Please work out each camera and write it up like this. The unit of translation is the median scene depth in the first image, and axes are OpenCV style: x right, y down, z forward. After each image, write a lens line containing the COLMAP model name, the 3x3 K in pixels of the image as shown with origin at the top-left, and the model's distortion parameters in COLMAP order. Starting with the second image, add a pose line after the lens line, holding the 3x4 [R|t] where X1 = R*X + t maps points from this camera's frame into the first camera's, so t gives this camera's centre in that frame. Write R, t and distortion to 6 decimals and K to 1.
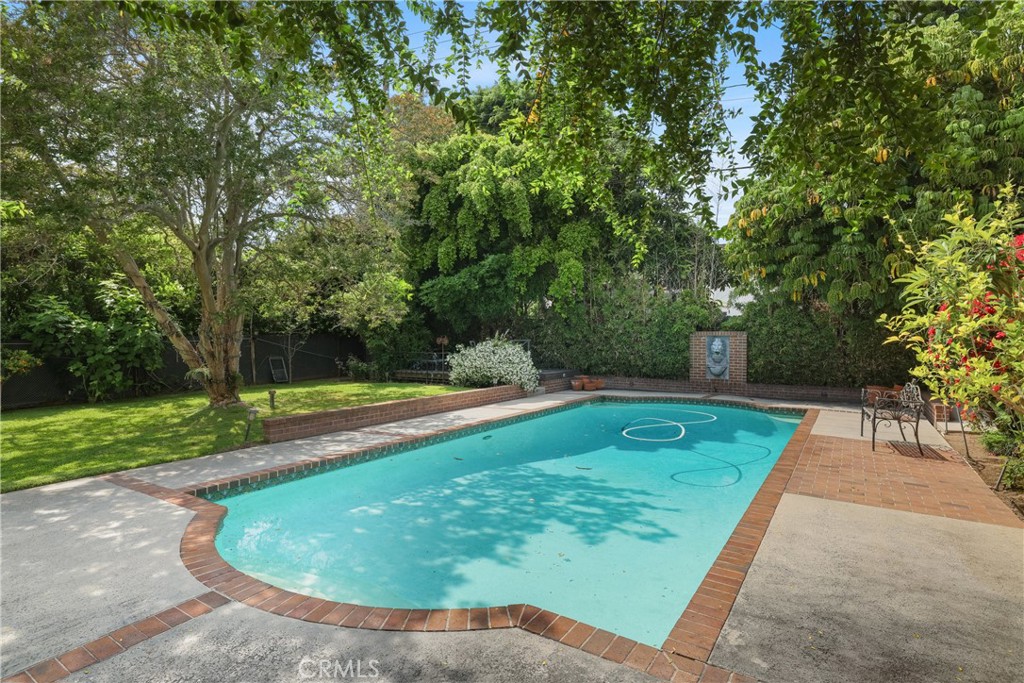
lens RADIAL K [[518.0, 0, 513.1], [0, 518.0, 338.3], [0, 0, 1]] dist [-0.002899, -0.000611]
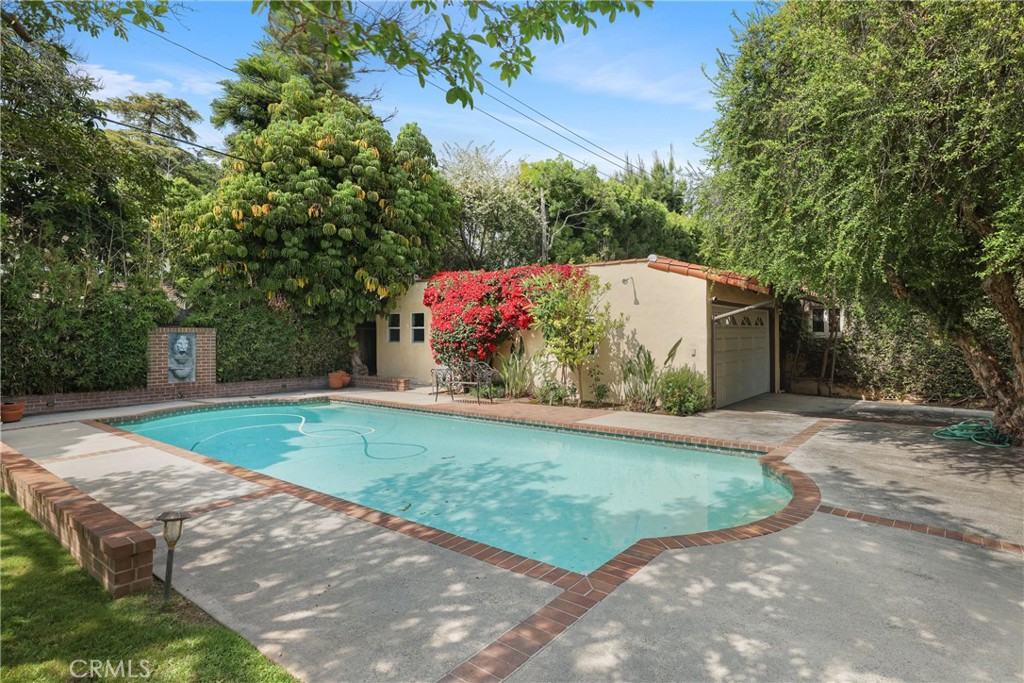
lens RADIAL K [[548.2, 0, 512.3], [0, 548.2, 339.6], [0, 0, 1]] dist [0.004438, 0.000194]
pose [[0.073176, -0.008345, 0.997284, -0.915372], [0.007741, 0.999940, 0.007799, 0.007238], [-0.997289, 0.007150, 0.073236, 0.742463]]
